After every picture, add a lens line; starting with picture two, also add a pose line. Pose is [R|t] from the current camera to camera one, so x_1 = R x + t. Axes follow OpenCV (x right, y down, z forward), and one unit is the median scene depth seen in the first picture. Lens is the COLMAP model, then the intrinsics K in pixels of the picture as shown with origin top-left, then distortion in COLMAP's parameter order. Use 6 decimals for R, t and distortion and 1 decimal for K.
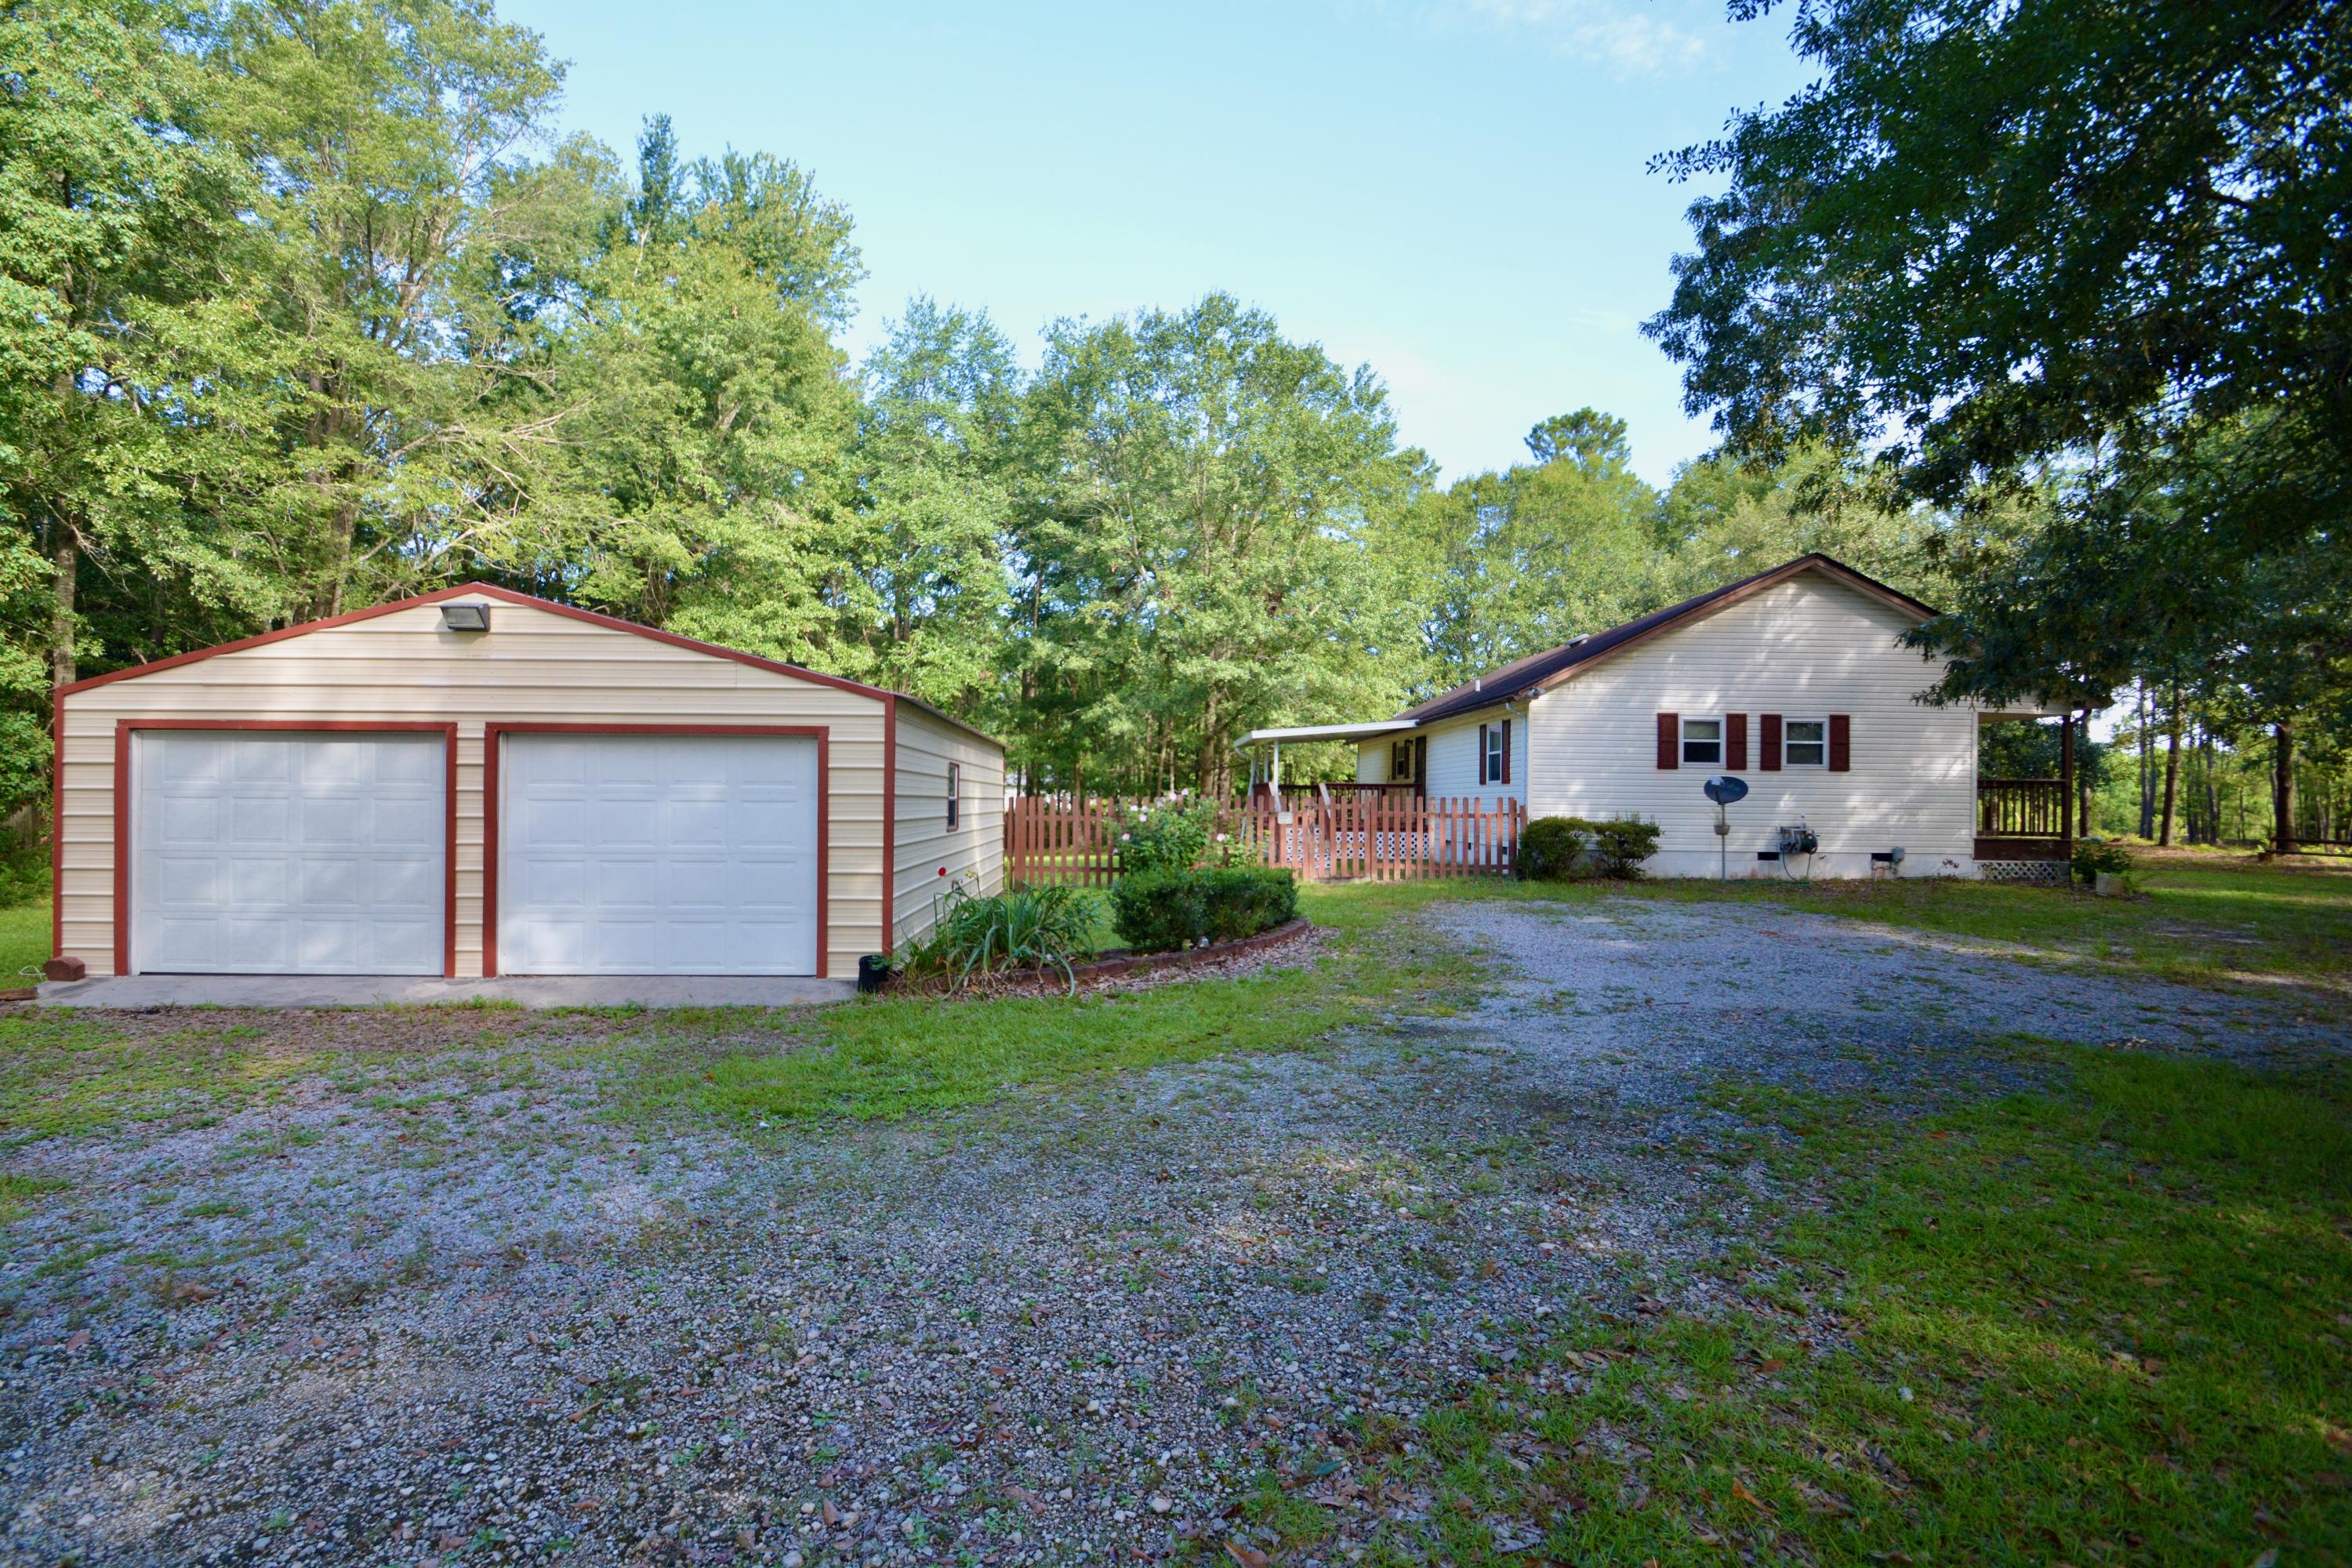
lens RADIAL K [[1037.4, 0, 1156.2], [0, 1037.4, 792.3], [0, 0, 1]] dist [0.009980, -0.017317]
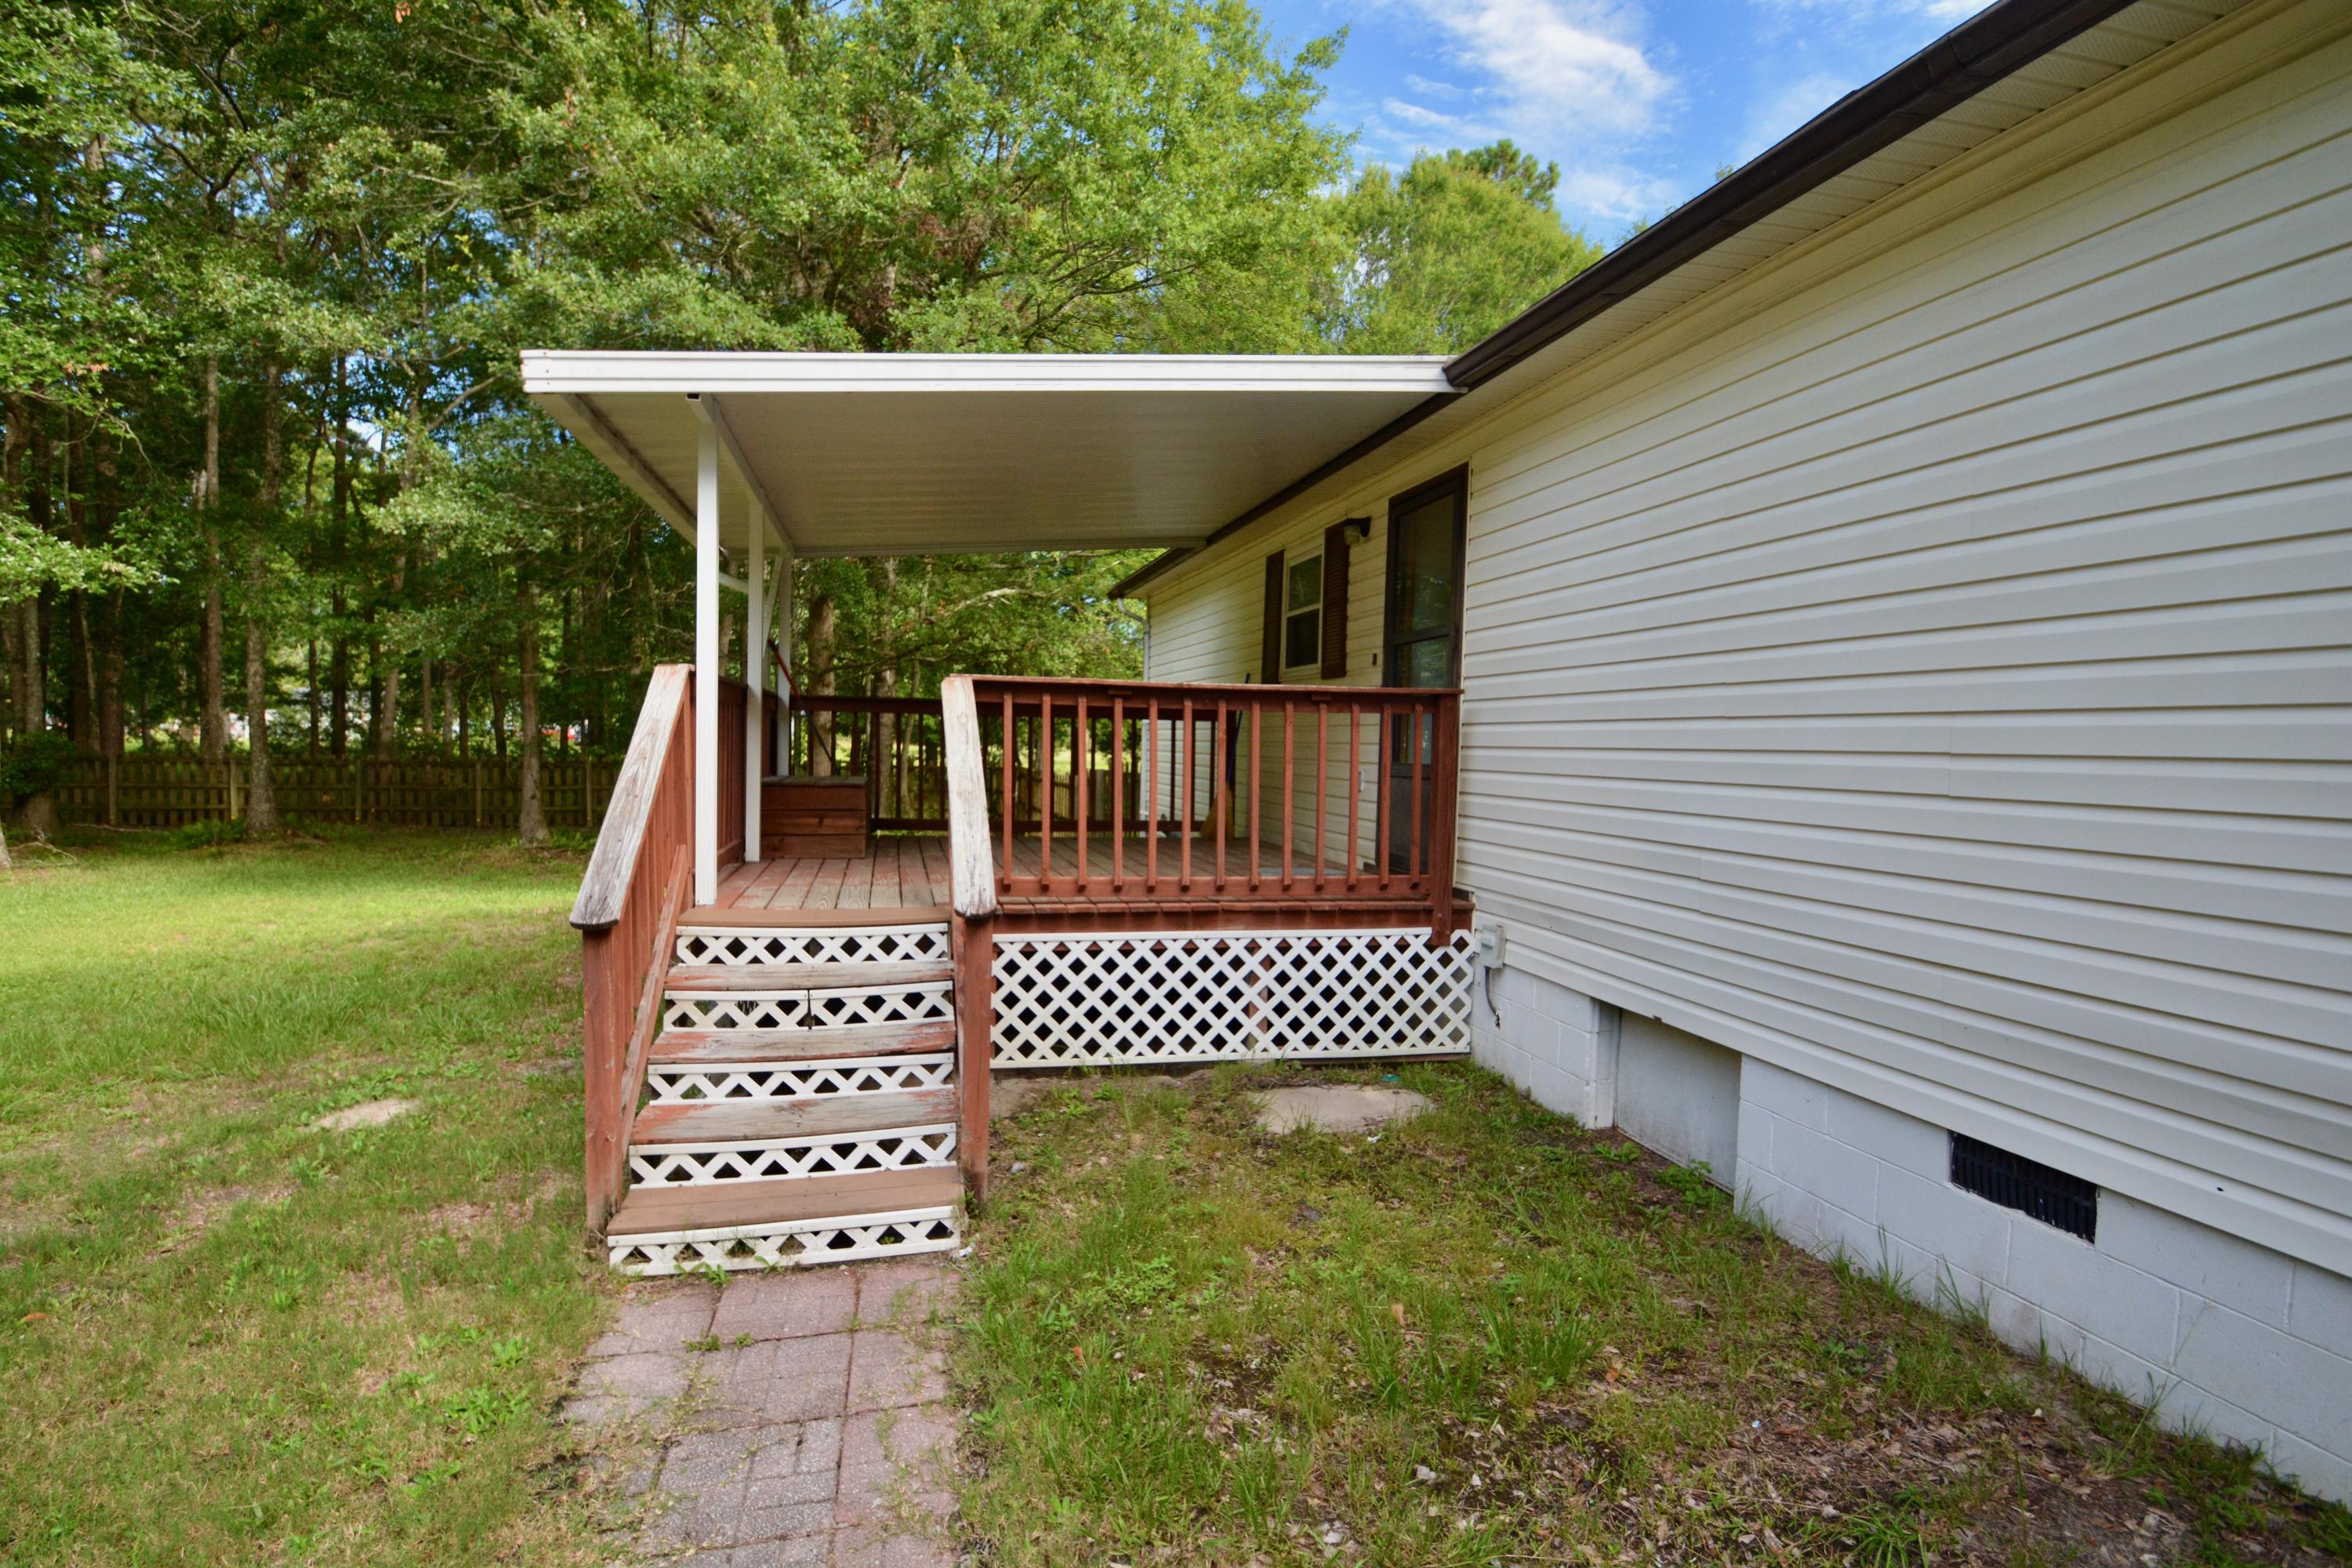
lens RADIAL K [[1096.9, 0, 1176.0], [0, 1096.9, 784.0], [0, 0, 1]] dist [0.001638, -0.011057]
pose [[0.976420, 0.006184, 0.215793, 0.222596], [-0.017185, 0.998644, 0.049139, -0.001343], [-0.215196, -0.051689, 0.975202, 1.133169]]
